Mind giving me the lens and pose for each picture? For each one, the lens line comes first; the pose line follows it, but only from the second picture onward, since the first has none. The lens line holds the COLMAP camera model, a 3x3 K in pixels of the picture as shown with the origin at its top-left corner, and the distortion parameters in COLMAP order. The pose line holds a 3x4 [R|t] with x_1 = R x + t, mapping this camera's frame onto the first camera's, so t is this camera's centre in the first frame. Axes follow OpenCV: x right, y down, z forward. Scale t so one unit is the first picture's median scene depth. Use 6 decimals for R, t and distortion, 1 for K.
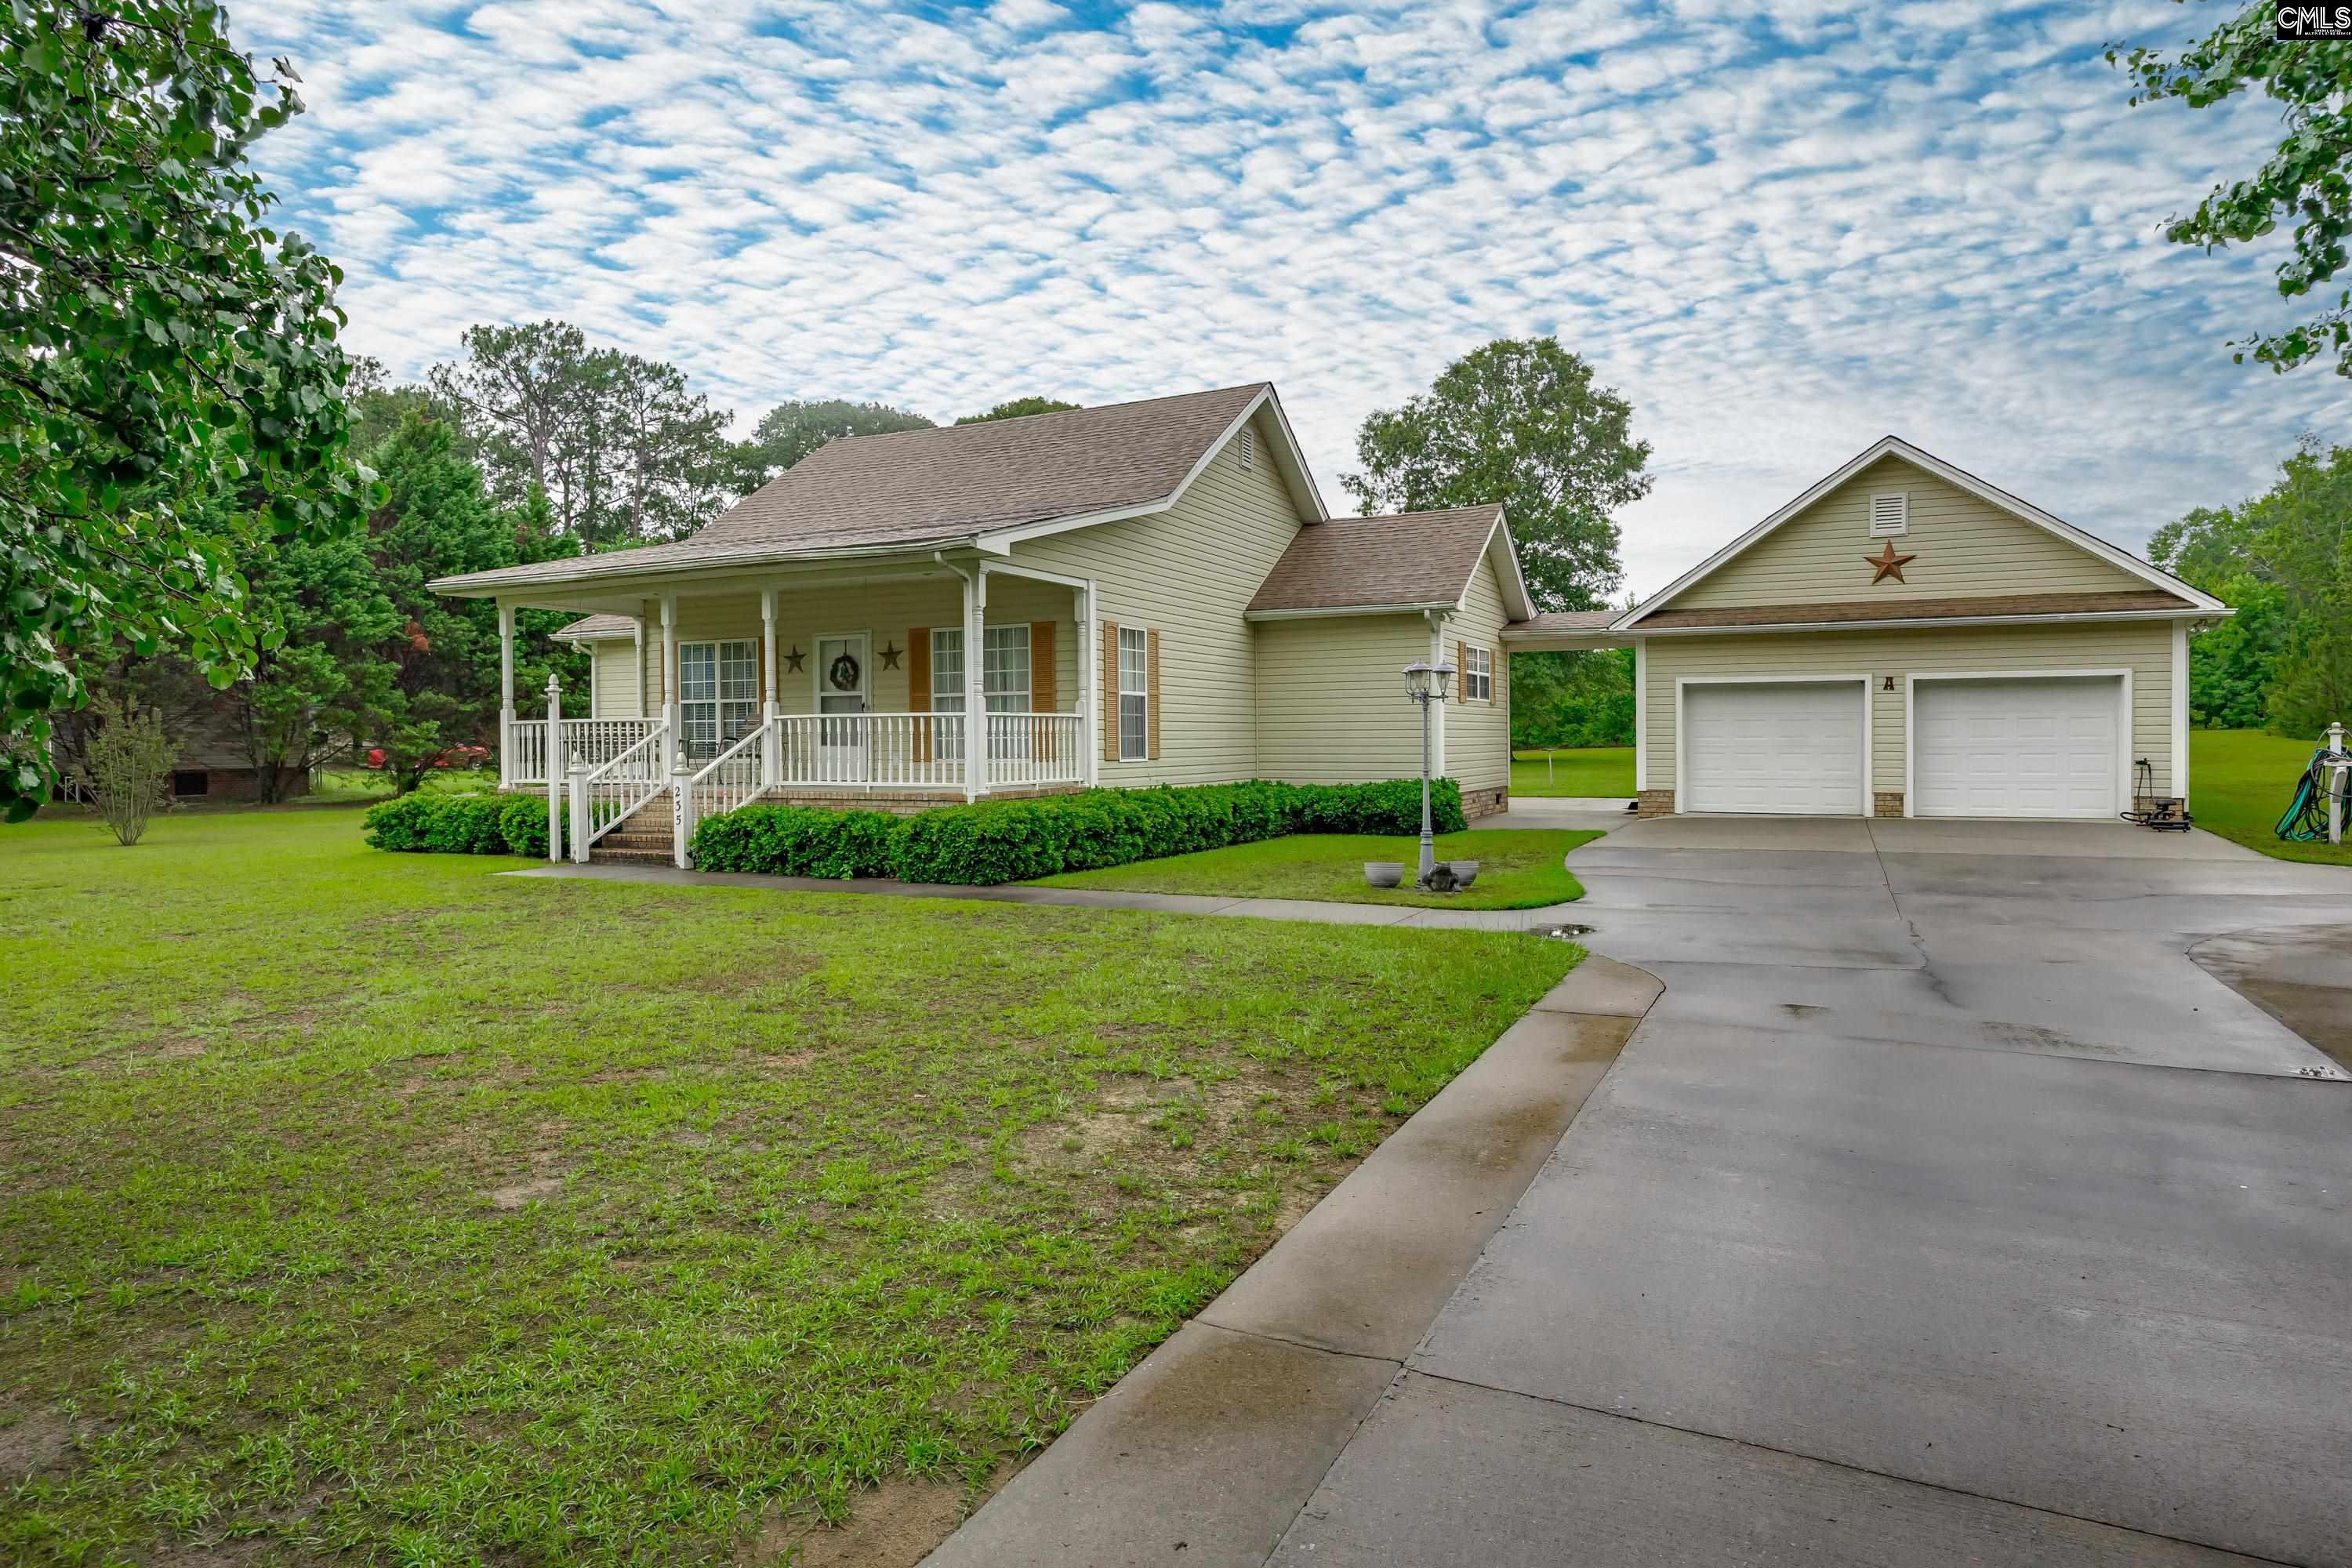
lens RADIAL K [[1262.1, 0, 1219.2], [0, 1262.1, 737.0], [0, 0, 1]] dist [0.001118, 0.000041]
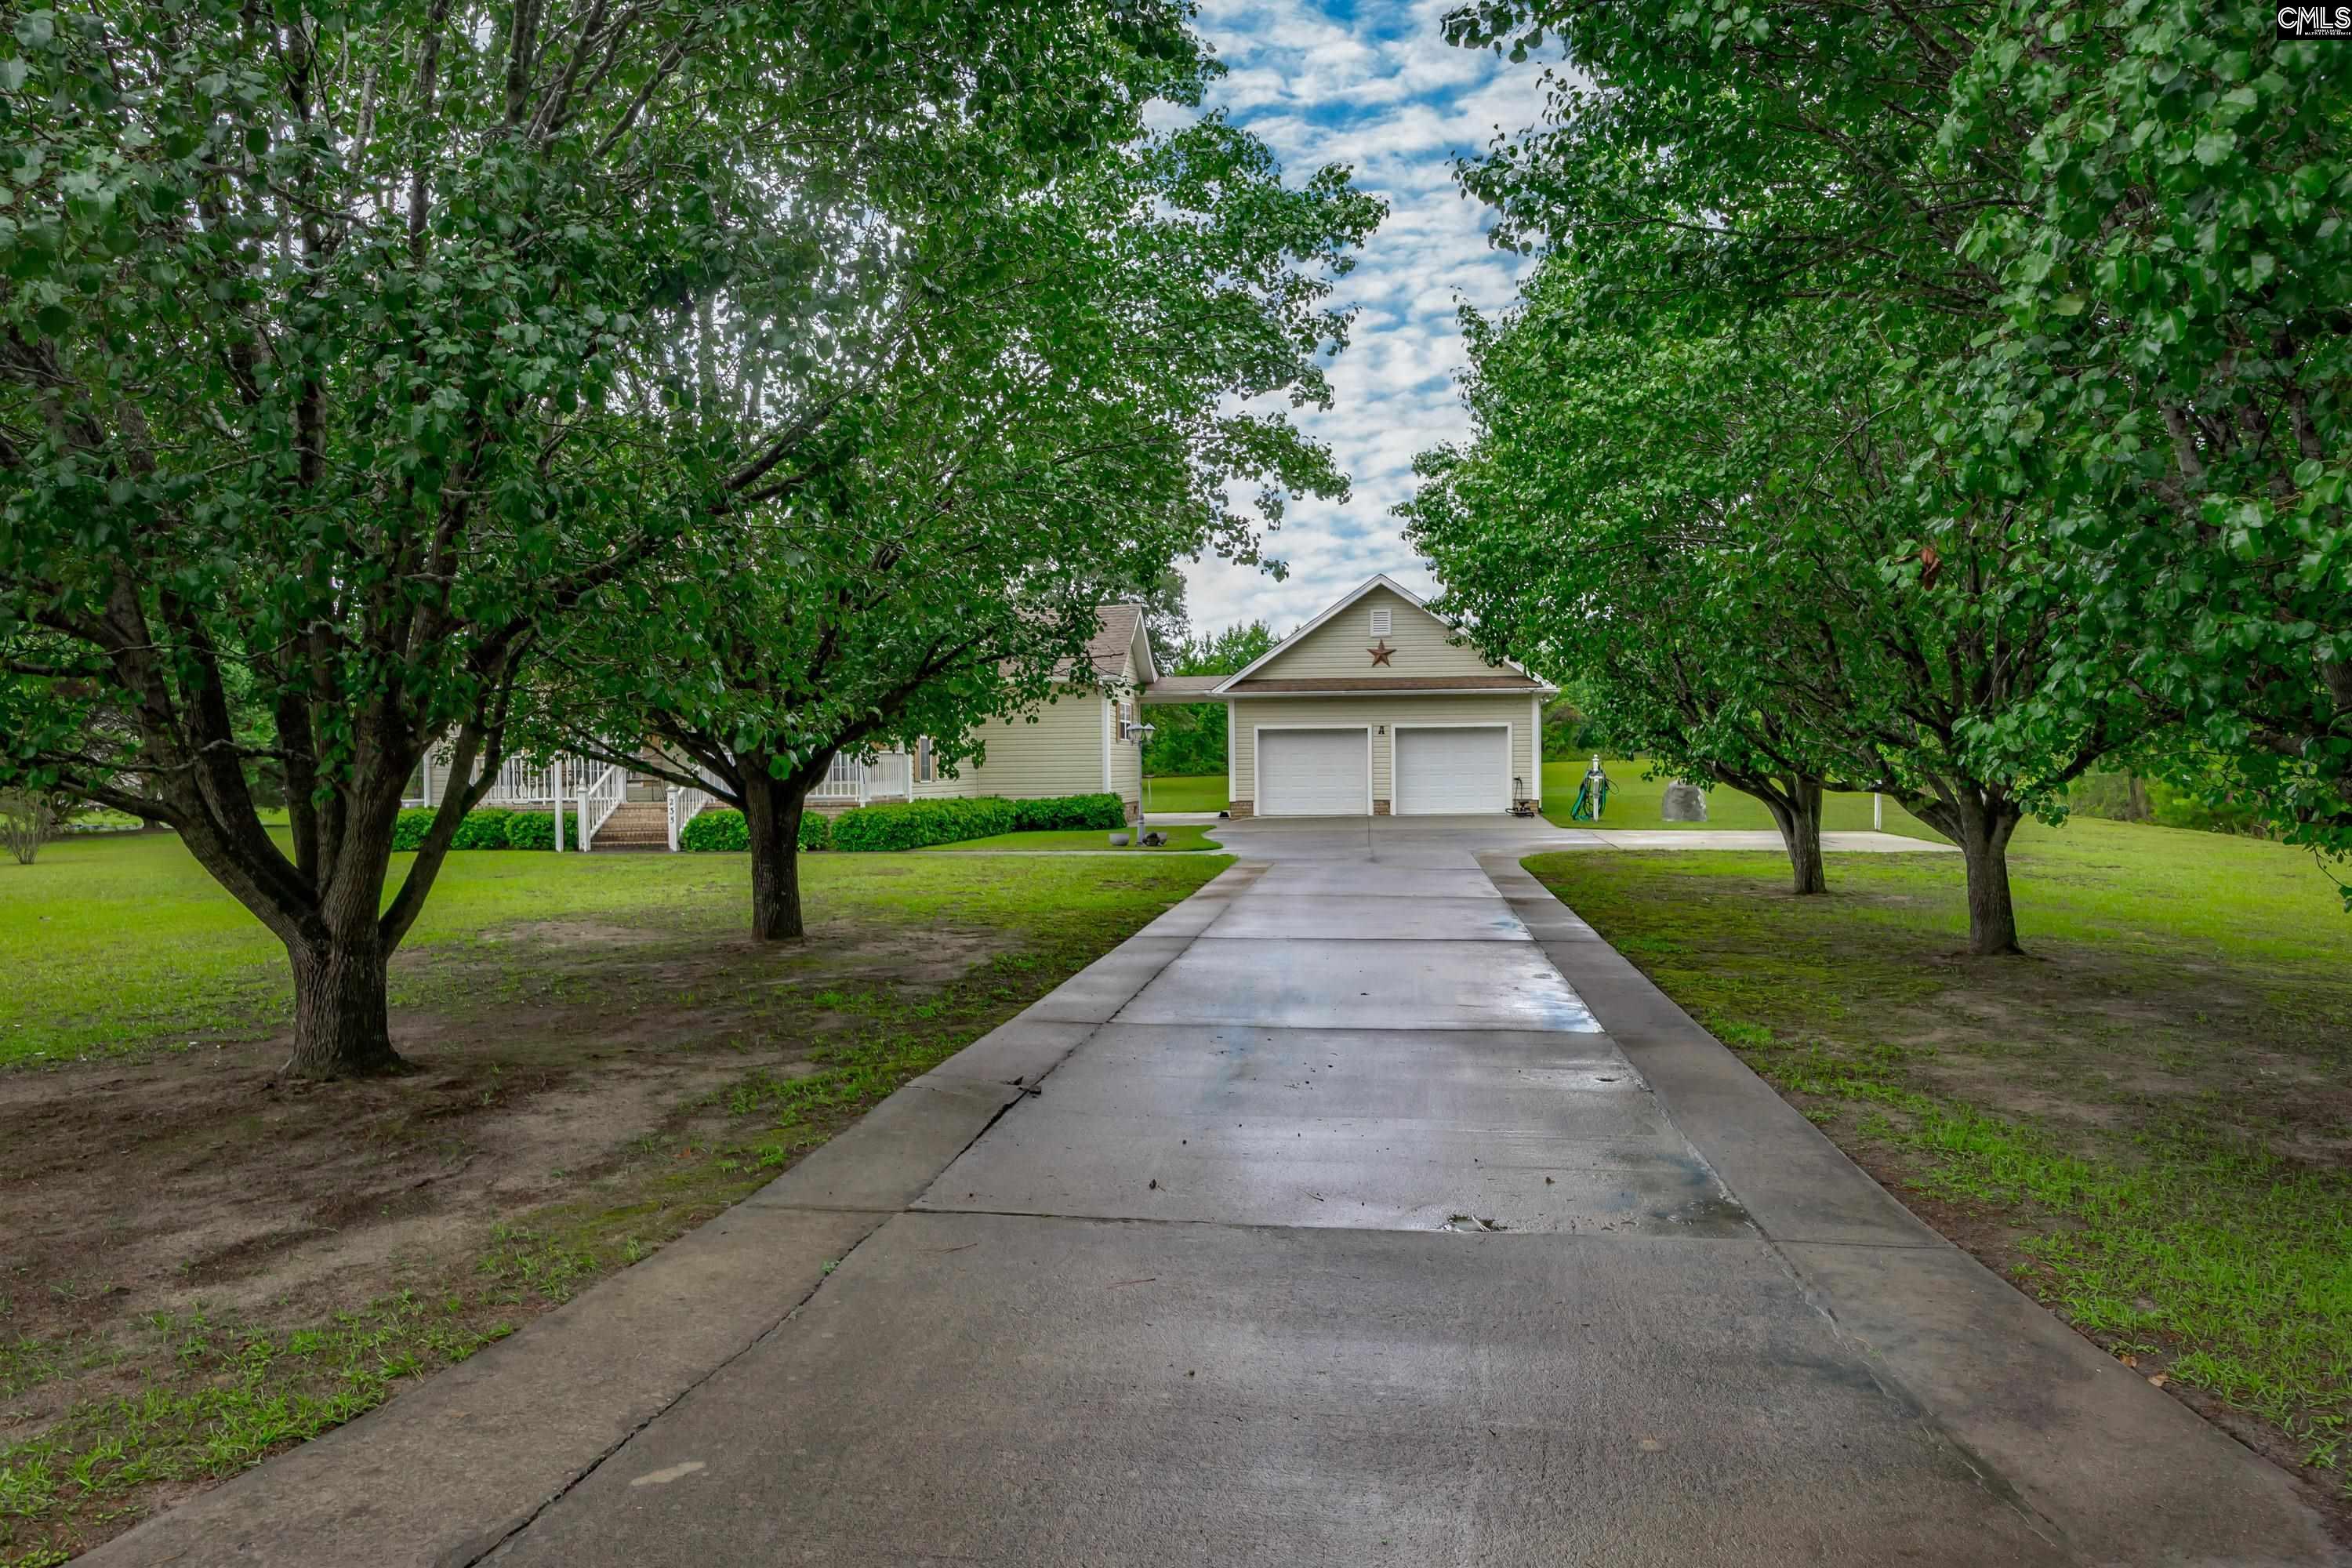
lens RADIAL K [[1117.8, 0, 1194.3], [0, 1117.8, 774.5], [0, 0, 1]] dist [0.000746, 0.000155]
pose [[0.953145, -0.007978, 0.302410, -0.122095], [0.006360, 0.999960, 0.006335, 0.002353], [-0.302448, -0.004115, 0.953157, -0.276543]]
